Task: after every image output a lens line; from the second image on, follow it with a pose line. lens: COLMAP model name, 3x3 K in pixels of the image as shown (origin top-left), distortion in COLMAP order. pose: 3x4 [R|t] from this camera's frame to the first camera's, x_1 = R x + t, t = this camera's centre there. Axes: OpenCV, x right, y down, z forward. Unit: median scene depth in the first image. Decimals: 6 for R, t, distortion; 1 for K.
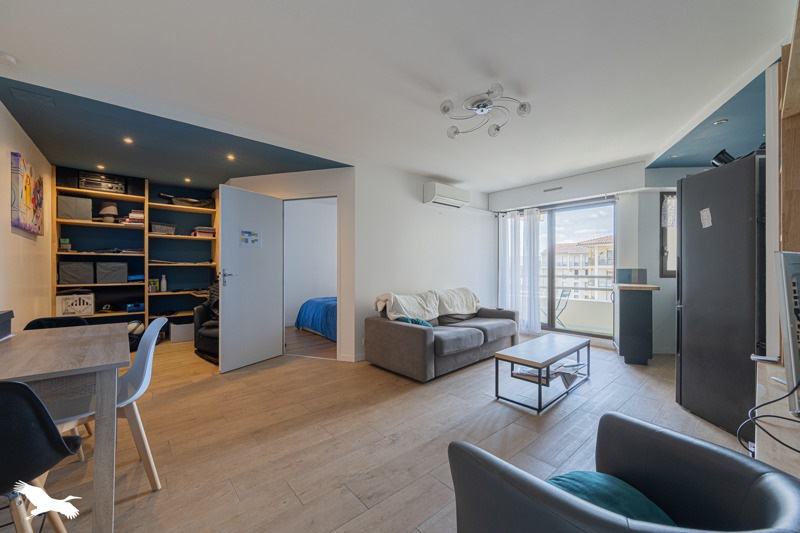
lens RADIAL K [[316.3, 0, 397.7], [0, 316.3, 269.5], [0, 0, 1]] dist [-0.000456, 0.000086]
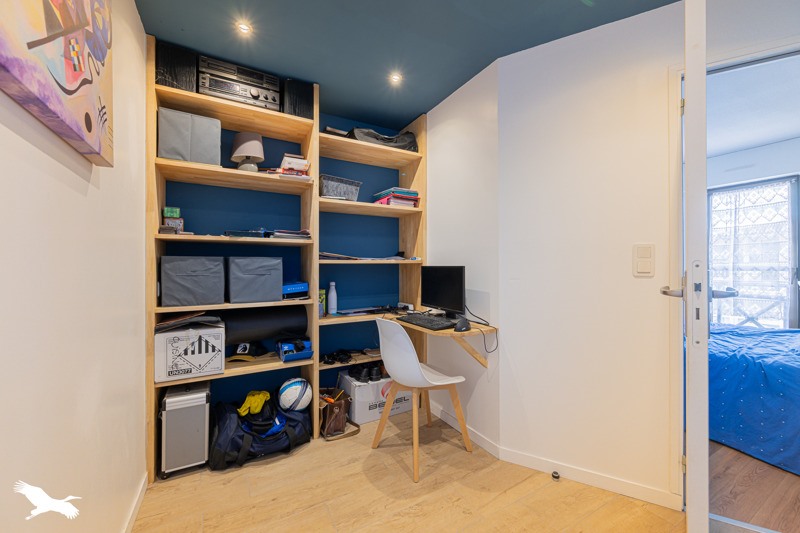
lens RADIAL K [[322.0, 0, 400.0], [0, 322.0, 266.5], [0, 0, 1]] dist [-0.002360, -0.000206]
pose [[0.980050, -0.002971, -0.198731, -0.598624], [0.002026, 0.999986, -0.004958, -0.005722], [0.198743, 0.004457, 0.980042, 0.572934]]
